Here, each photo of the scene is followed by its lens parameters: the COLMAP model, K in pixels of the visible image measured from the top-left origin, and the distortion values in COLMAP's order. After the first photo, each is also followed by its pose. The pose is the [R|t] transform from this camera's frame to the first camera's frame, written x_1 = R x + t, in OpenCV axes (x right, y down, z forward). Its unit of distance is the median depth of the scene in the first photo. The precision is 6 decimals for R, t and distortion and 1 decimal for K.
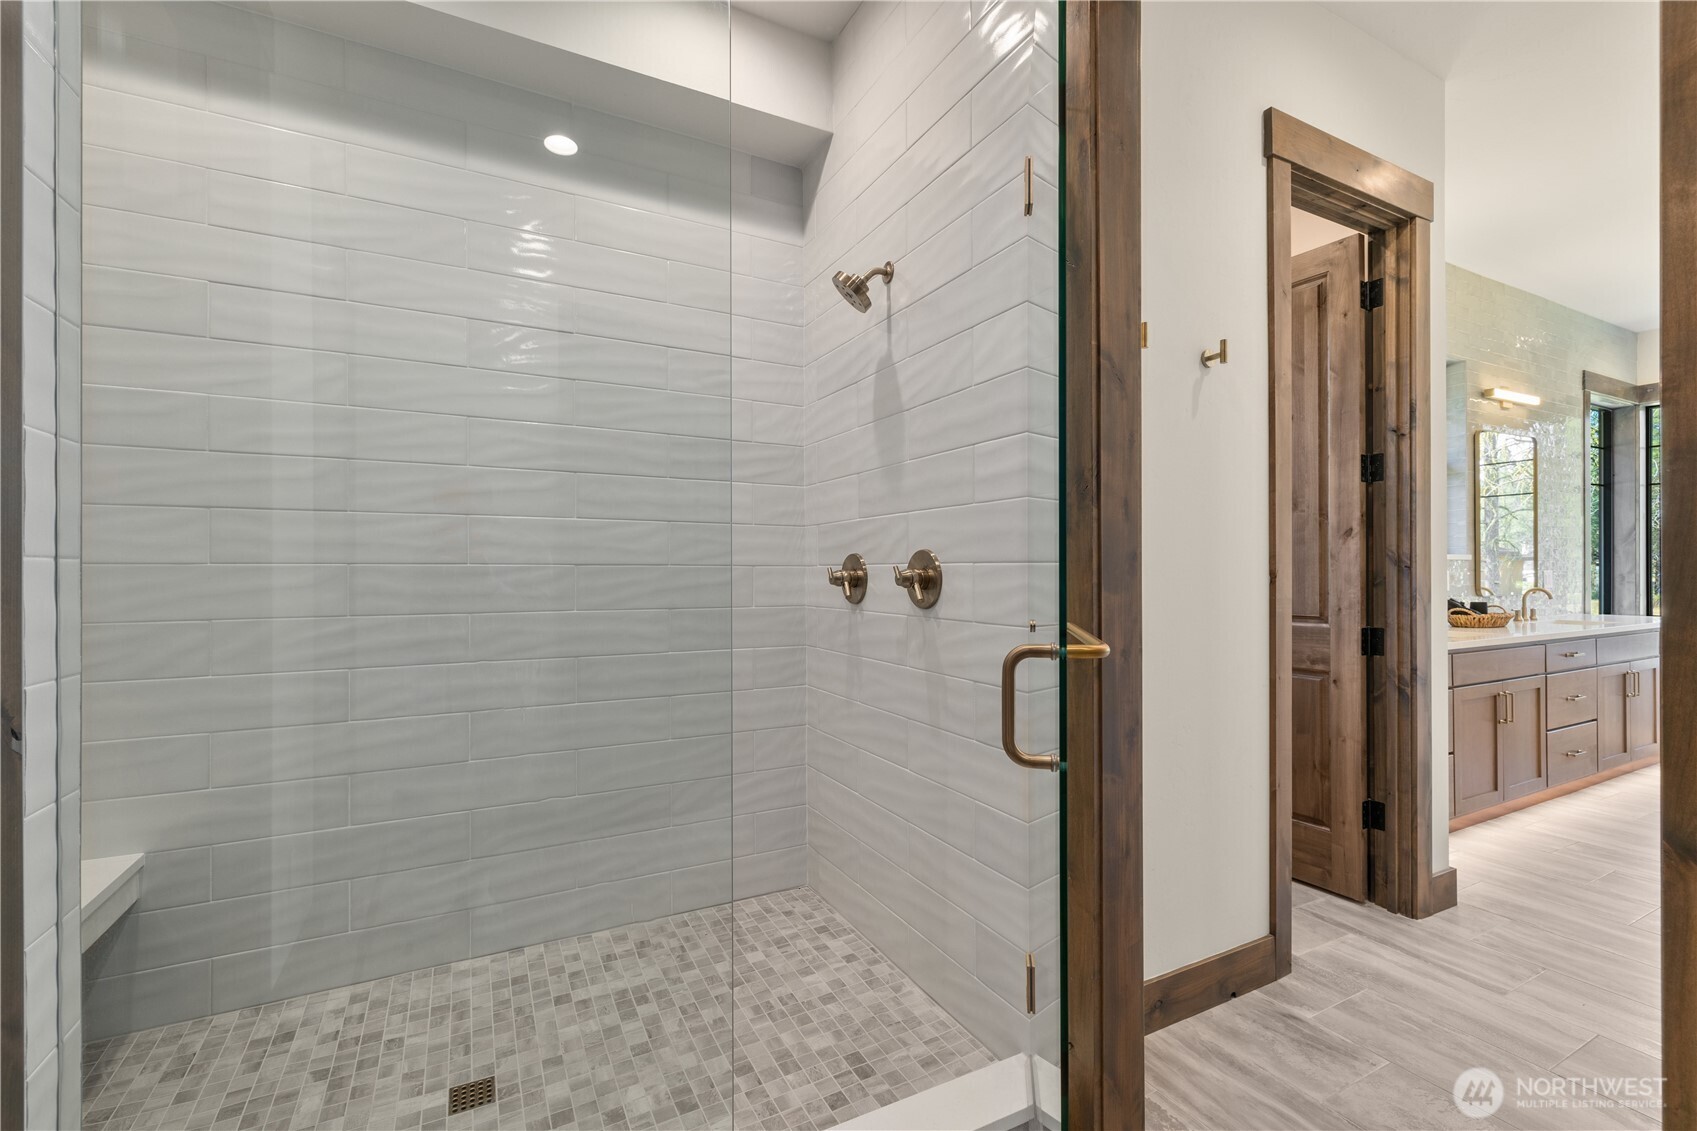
lens RADIAL K [[728.9, 0, 845.4], [0, 728.9, 564.8], [0, 0, 1]] dist [0.001529, 0.000308]
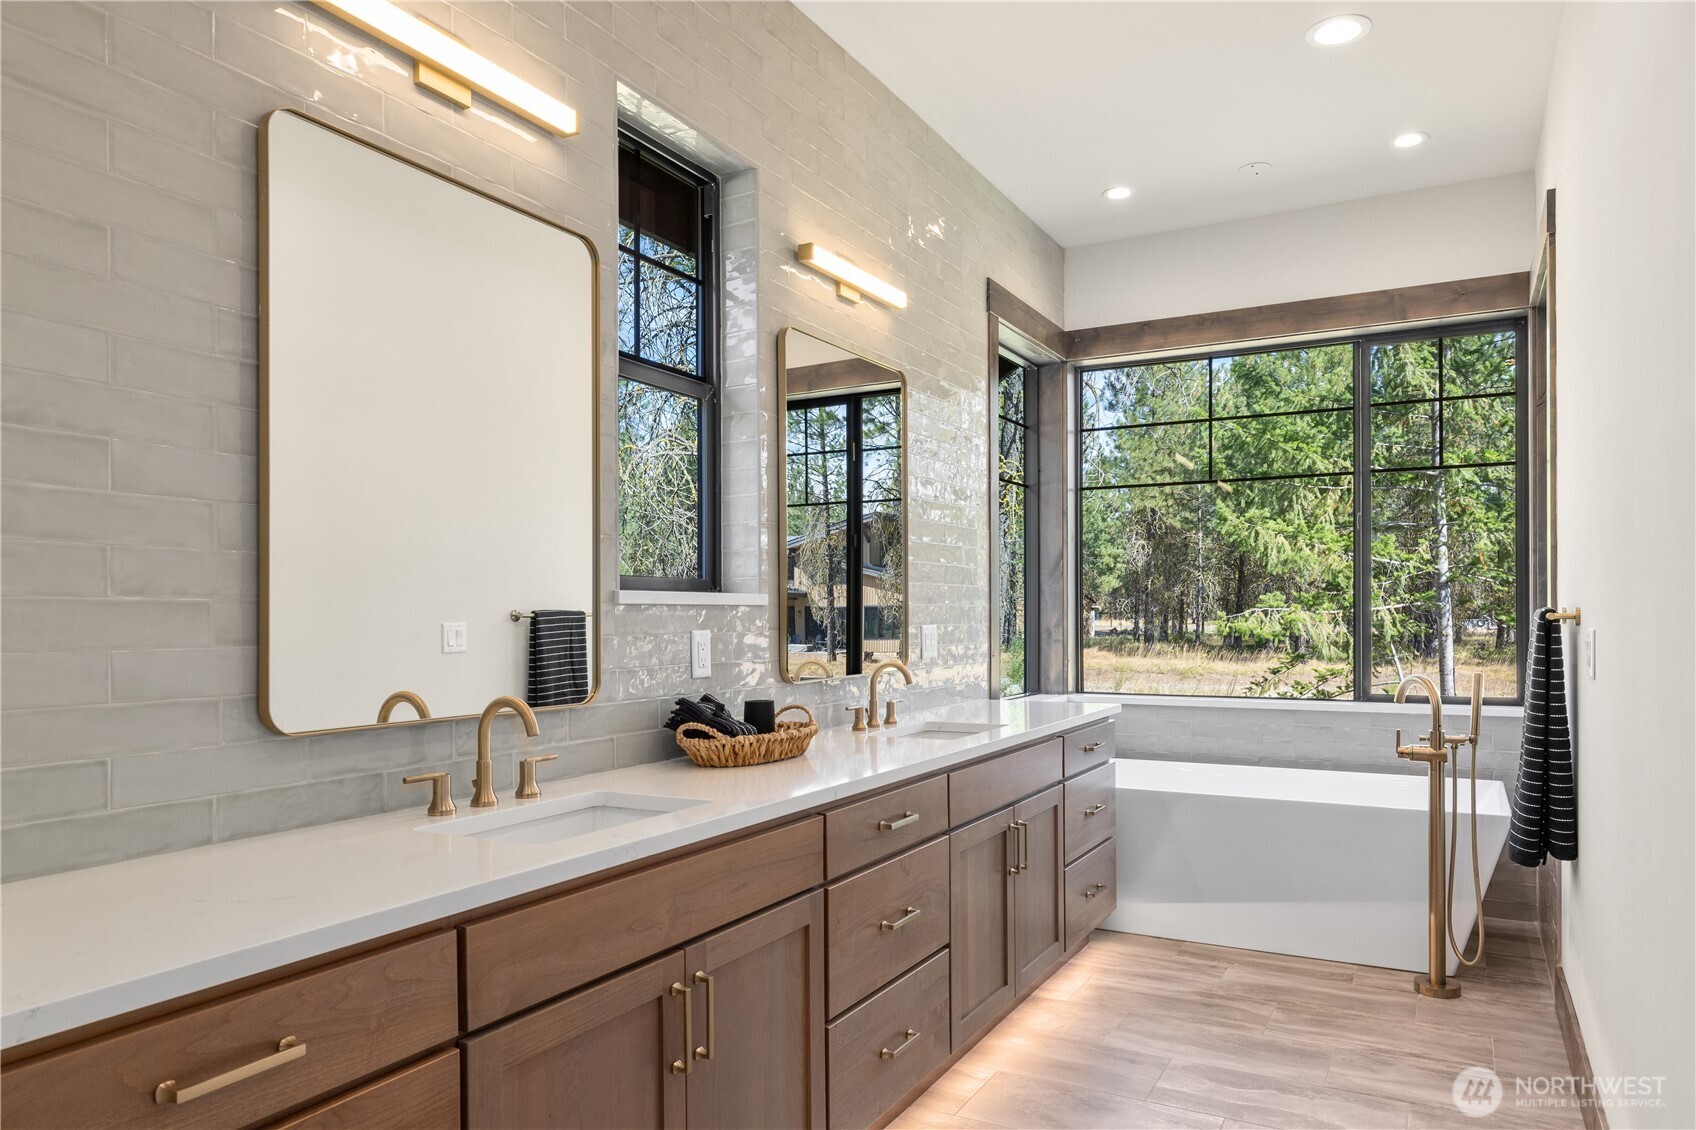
lens RADIAL K [[1074.2, 0, 872.8], [0, 1074.2, 615.3], [0, 0, 1]] dist [-0.004168, -0.000826]
pose [[0.828522, -0.003915, 0.559942, 0.512850], [0.001621, 0.999988, 0.004594, -0.003928], [-0.559954, -0.002899, 0.828519, 0.388331]]
